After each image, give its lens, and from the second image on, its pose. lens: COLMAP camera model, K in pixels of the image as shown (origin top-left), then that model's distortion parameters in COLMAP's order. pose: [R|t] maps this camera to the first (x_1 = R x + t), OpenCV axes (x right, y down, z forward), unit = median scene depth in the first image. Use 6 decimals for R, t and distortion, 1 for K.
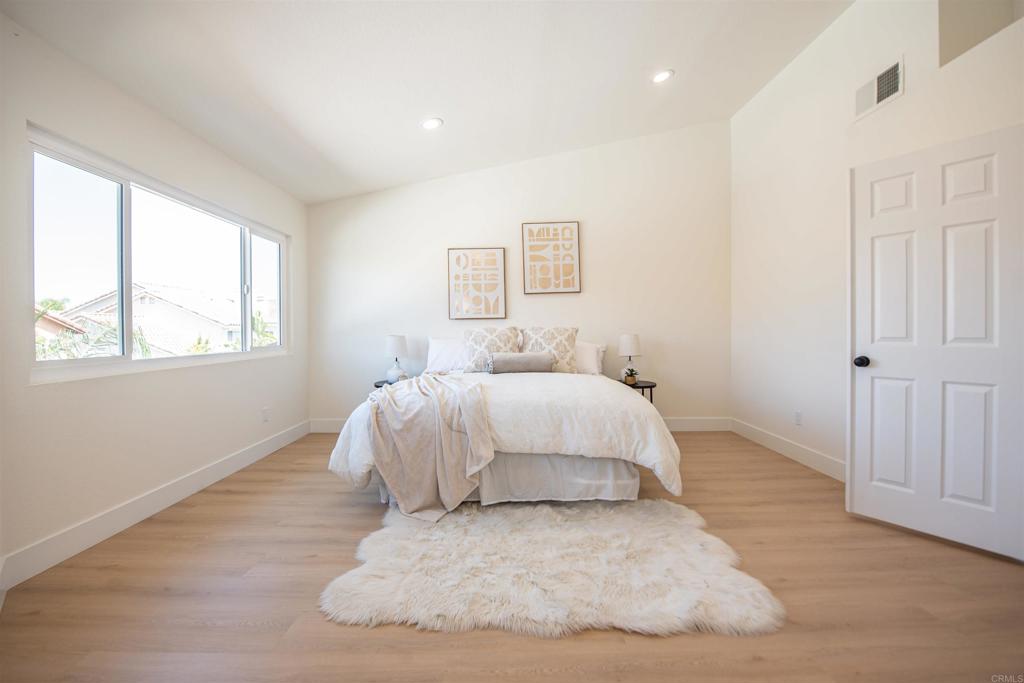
lens RADIAL K [[426.1, 0, 512.0], [0, 426.1, 341.5], [0, 0, 1]] dist [-0.023386, -0.000010]
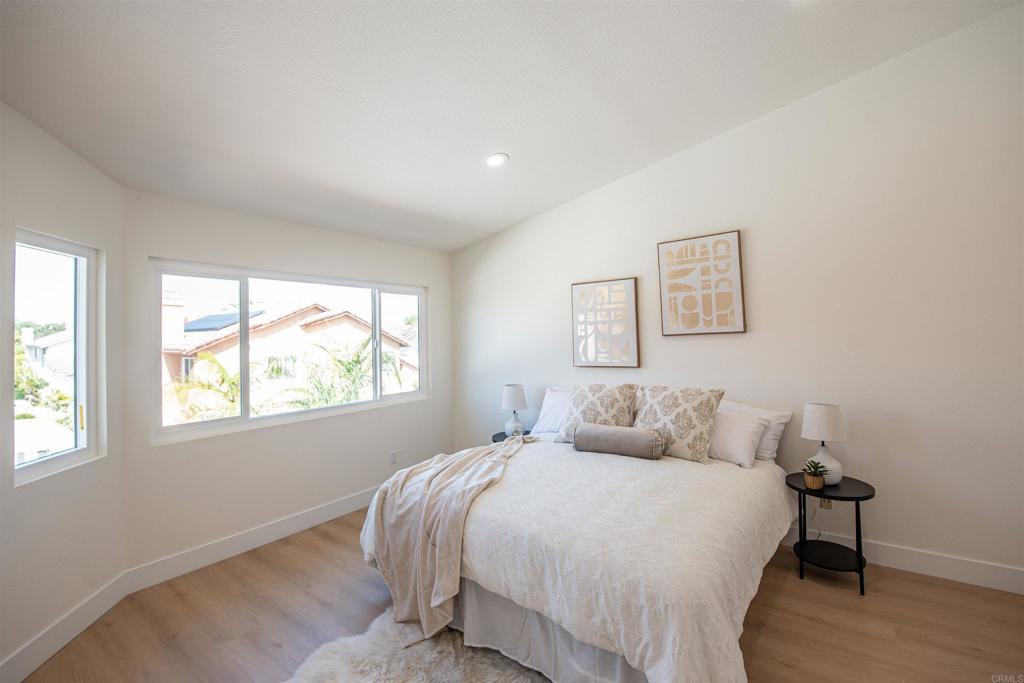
lens RADIAL K [[441.7, 0, 510.4], [0, 441.7, 335.8], [0, 0, 1]] dist [-0.018720, -0.000456]
pose [[0.811068, -0.012534, -0.584817, 0.299548], [-0.000002, 0.999770, -0.021430, -0.106365], [0.584951, 0.017382, 0.810882, 0.232859]]
